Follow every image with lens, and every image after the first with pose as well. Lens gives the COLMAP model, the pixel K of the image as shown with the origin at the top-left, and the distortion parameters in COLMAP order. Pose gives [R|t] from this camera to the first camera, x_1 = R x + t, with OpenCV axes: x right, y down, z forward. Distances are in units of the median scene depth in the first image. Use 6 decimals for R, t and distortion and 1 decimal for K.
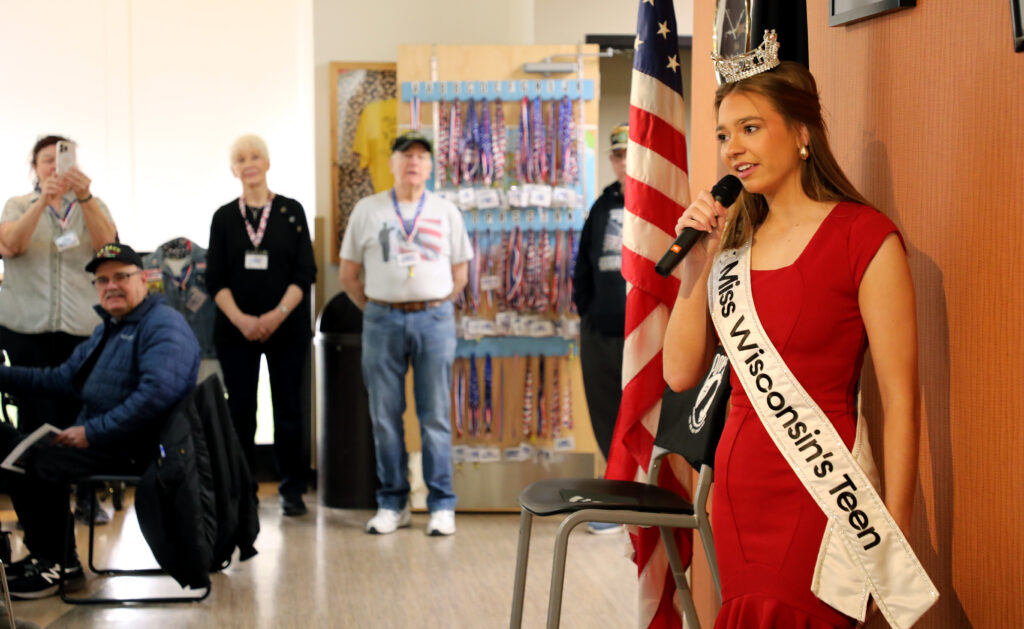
lens RADIAL K [[2311.6, 0, 511.8], [0, 2311.6, 354.6], [0, 0, 1]] dist [0.588953, -0.029409]
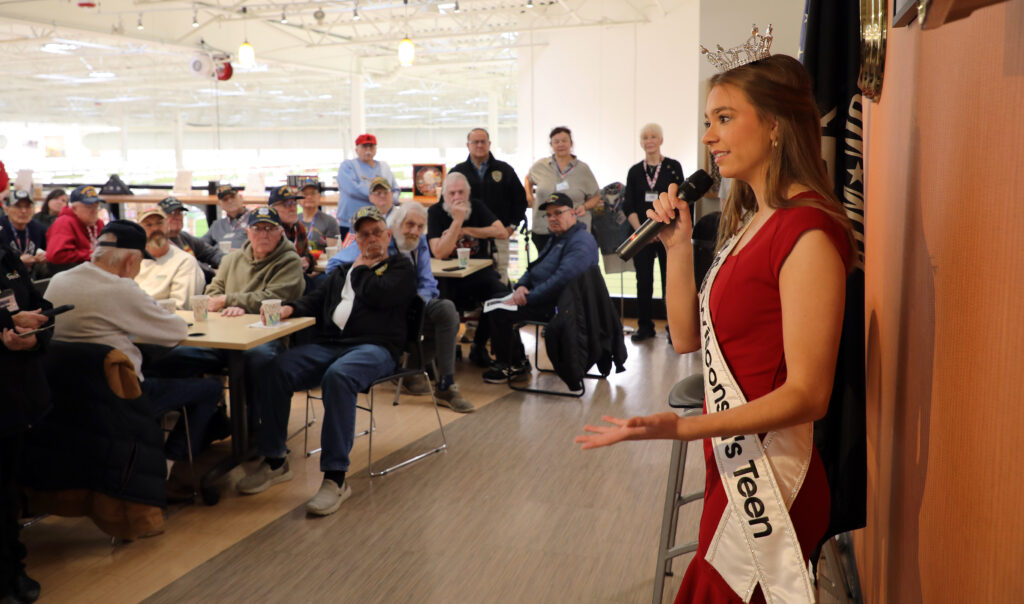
lens RADIAL K [[964.0, 0, 512.0], [0, 964.0, 302.0], [0, 0, 1]] dist [0.031733, 0.007227]
pose [[0.885263, 0.075190, -0.458973, 0.146312], [-0.032375, 0.994414, 0.100461, -0.034967], [0.463963, -0.074075, 0.882752, 0.355282]]
